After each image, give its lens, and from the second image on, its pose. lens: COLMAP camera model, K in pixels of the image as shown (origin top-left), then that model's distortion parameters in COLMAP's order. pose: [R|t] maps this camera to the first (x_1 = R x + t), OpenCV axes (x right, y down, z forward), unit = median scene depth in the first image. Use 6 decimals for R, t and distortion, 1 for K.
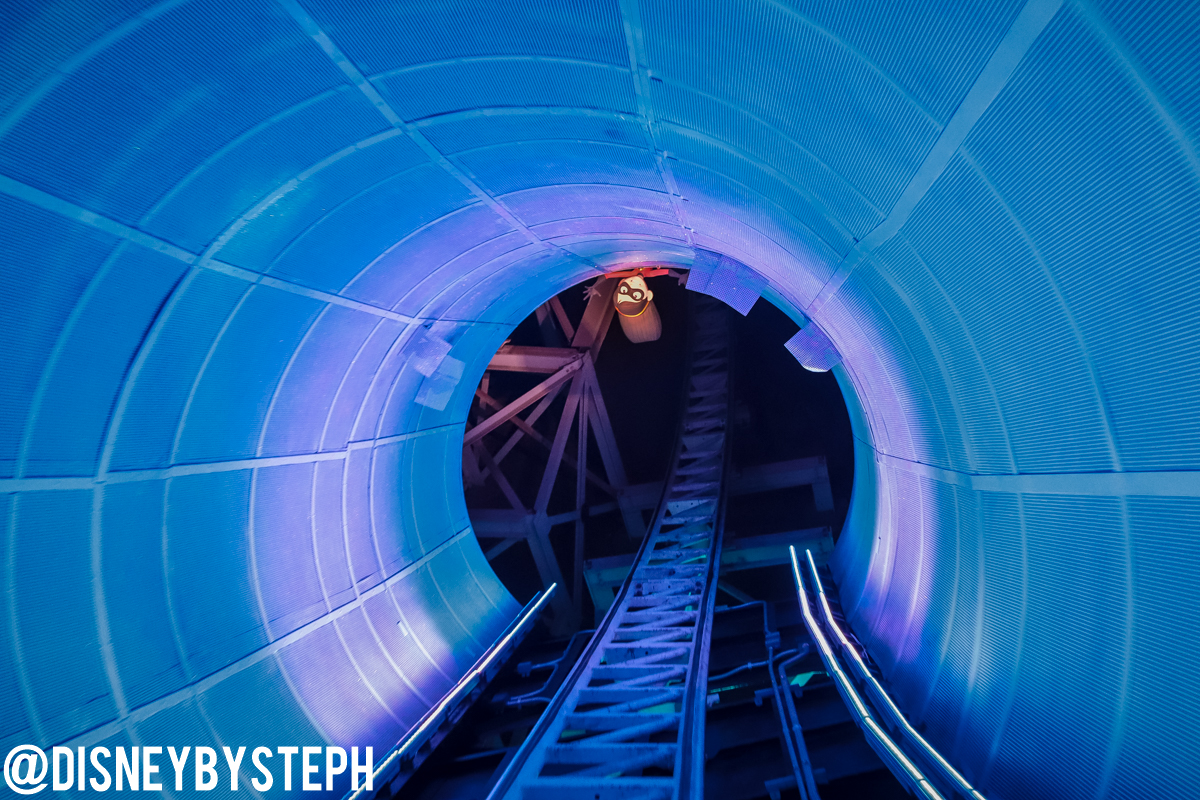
lens RADIAL K [[1415.2, 0, 600.3], [0, 1415.2, 403.3], [0, 0, 1]] dist [0.004193, 0.012947]
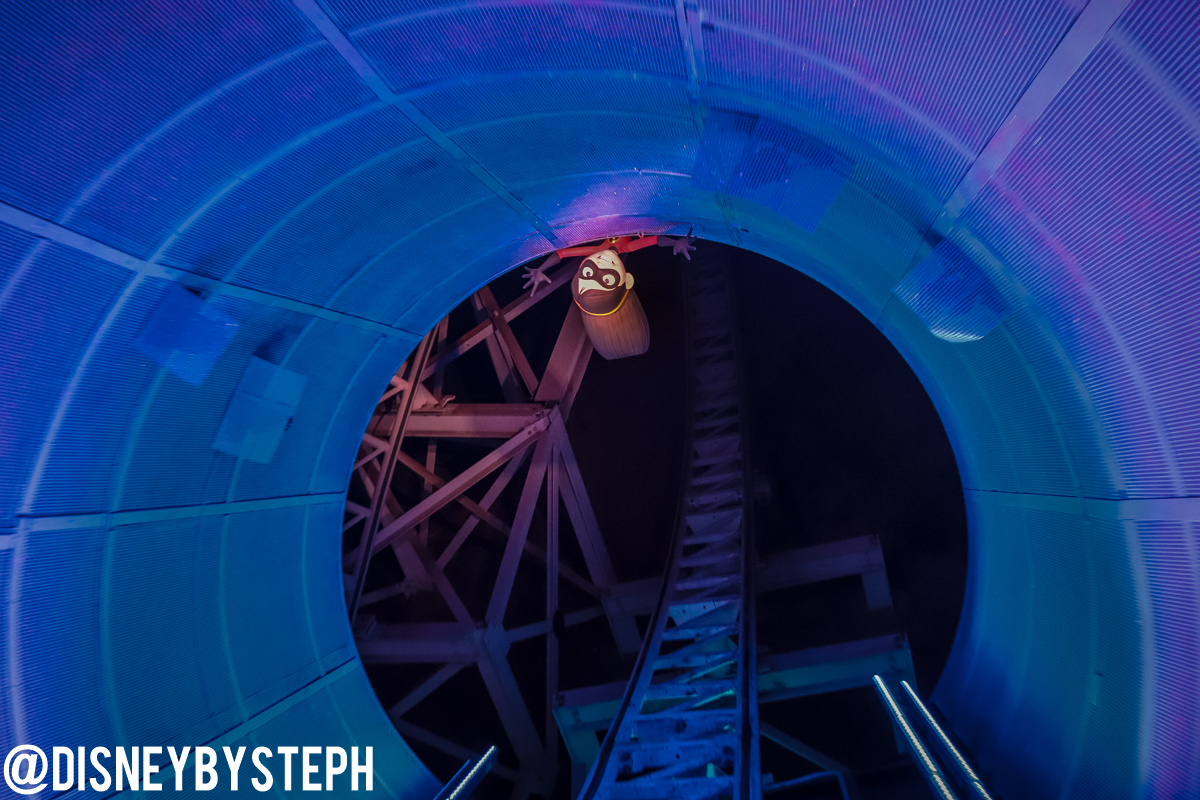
lens RADIAL K [[1415.2, 0, 600.3], [0, 1415.2, 403.3], [0, 0, 1]] dist [0.004193, 0.012947]
pose [[0.999420, -0.033863, 0.003559, 0.014022], [0.034028, 0.997036, -0.069003, 0.016866], [-0.001212, 0.069084, 0.997610, 0.290613]]
